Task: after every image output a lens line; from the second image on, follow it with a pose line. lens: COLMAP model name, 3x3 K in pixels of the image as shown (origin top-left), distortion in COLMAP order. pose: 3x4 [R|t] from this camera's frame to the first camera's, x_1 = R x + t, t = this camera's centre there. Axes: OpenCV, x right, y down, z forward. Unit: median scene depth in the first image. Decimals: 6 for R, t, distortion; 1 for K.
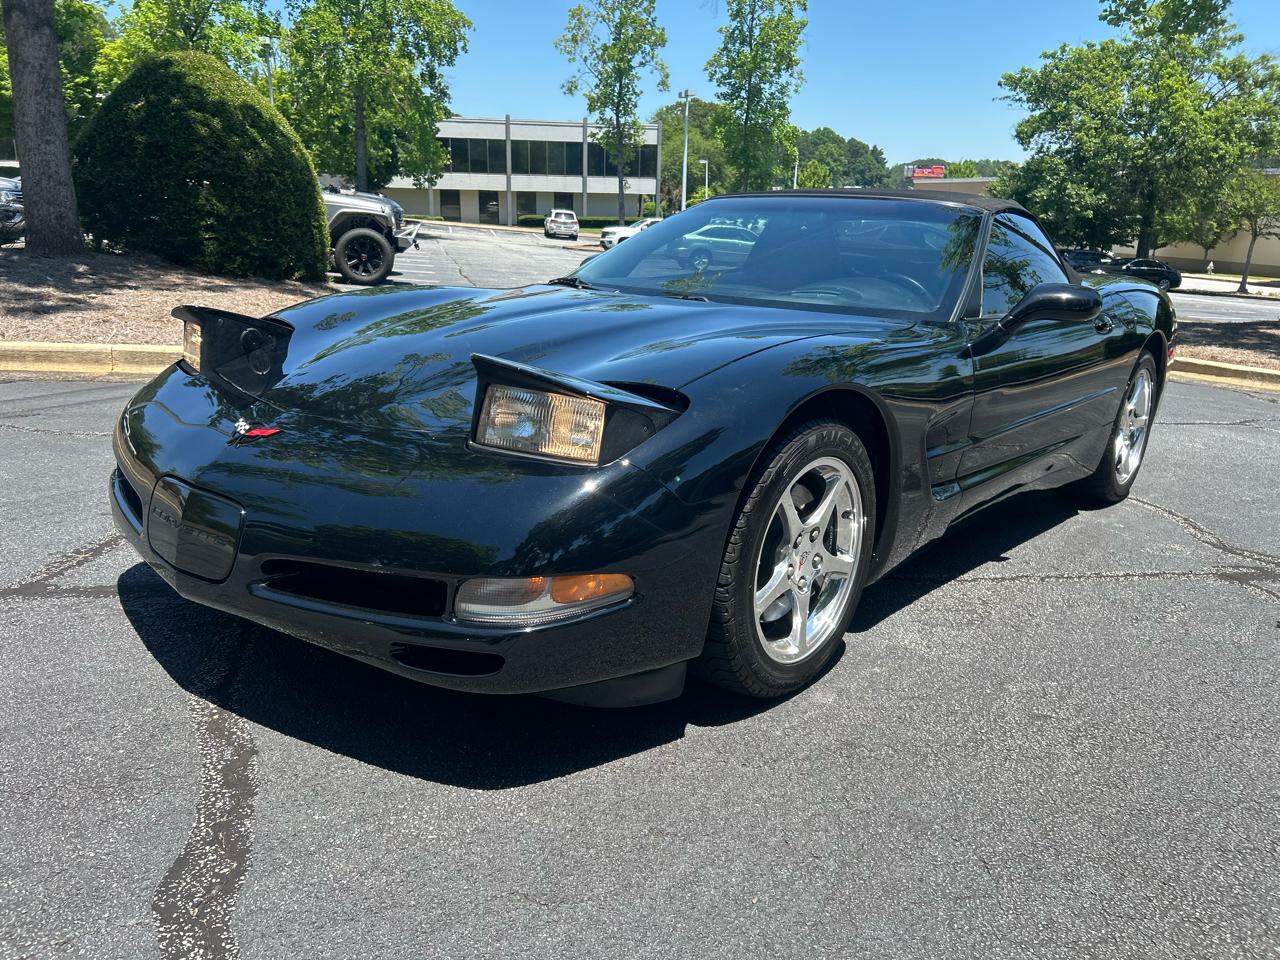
lens RADIAL K [[975.5, 0, 641.0], [0, 975.5, 494.5], [0, 0, 1]] dist [0.055369, -0.063932]
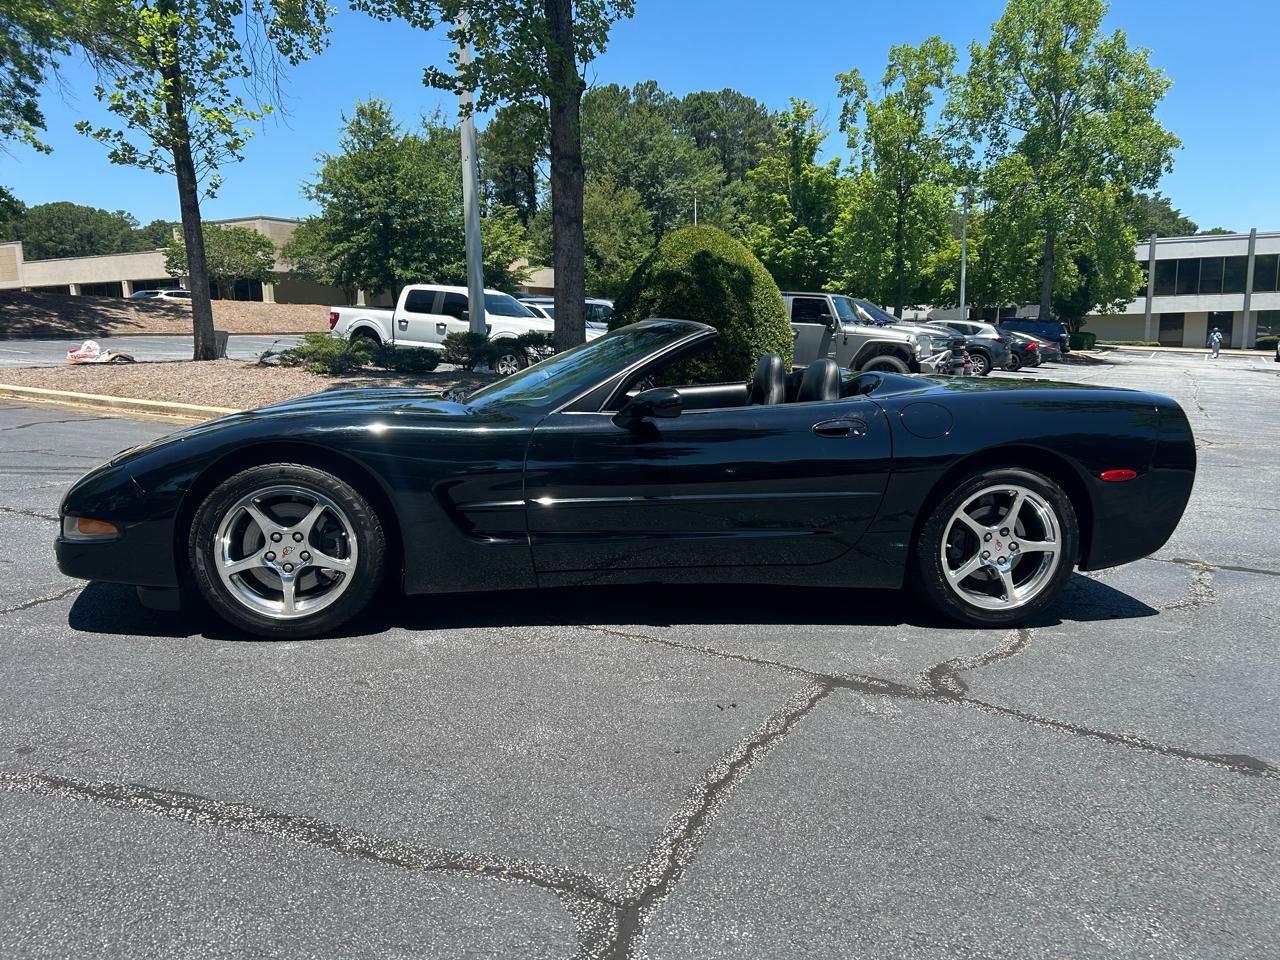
lens RADIAL K [[975.5, 0, 639.5], [0, 975.5, 497.2], [0, 0, 1]] dist [0.055369, -0.063932]
pose [[0.747298, 0.074133, -0.660341, 0.240090], [-0.155821, 0.985598, -0.065693, -0.000448], [0.645961, 0.151988, 0.748087, 0.027308]]
